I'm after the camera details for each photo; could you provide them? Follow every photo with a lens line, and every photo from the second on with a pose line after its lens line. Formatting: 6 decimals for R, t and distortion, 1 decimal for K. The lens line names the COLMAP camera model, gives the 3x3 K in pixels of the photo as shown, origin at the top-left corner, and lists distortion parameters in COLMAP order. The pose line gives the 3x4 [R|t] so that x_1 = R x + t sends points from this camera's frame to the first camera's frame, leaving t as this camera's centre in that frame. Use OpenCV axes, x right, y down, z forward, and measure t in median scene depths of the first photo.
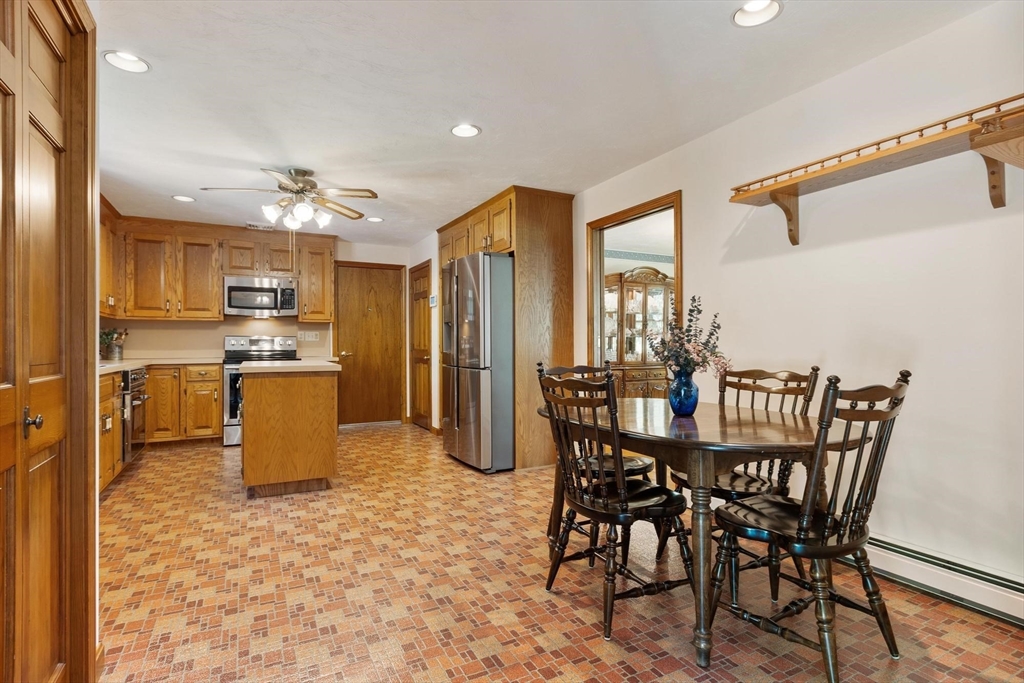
lens RADIAL K [[524.1, 0, 508.2], [0, 524.1, 340.4], [0, 0, 1]] dist [0.002335, -0.001459]
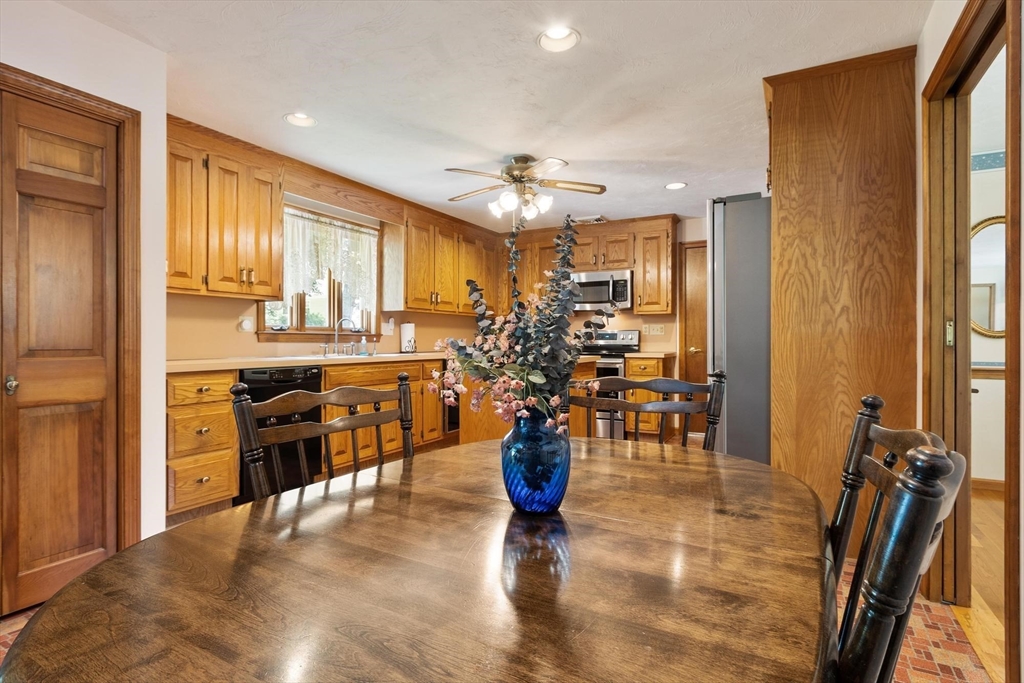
lens RADIAL K [[523.8, 0, 480.1], [0, 523.8, 338.2], [0, 0, 1]] dist [-0.000986, -0.000168]
pose [[0.531520, 0.000984, -0.847045, 0.244566], [0.003878, 0.999986, 0.003595, 0.002316], [0.847037, -0.005196, 0.531509, 0.274102]]
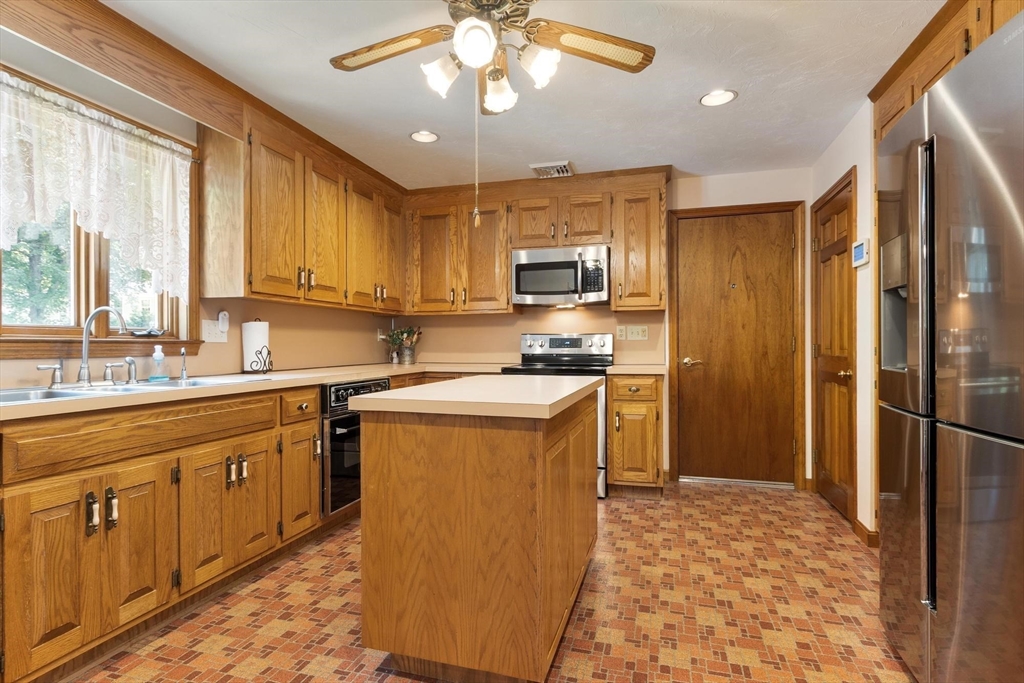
lens RADIAL K [[540.7, 0, 501.4], [0, 540.7, 341.6], [0, 0, 1]] dist [0.020928, -0.000504]
pose [[0.728714, -0.005317, -0.684798, -0.042751], [0.007691, 0.999970, 0.000420, 0.001097], [0.684775, -0.005573, 0.728733, 0.424233]]
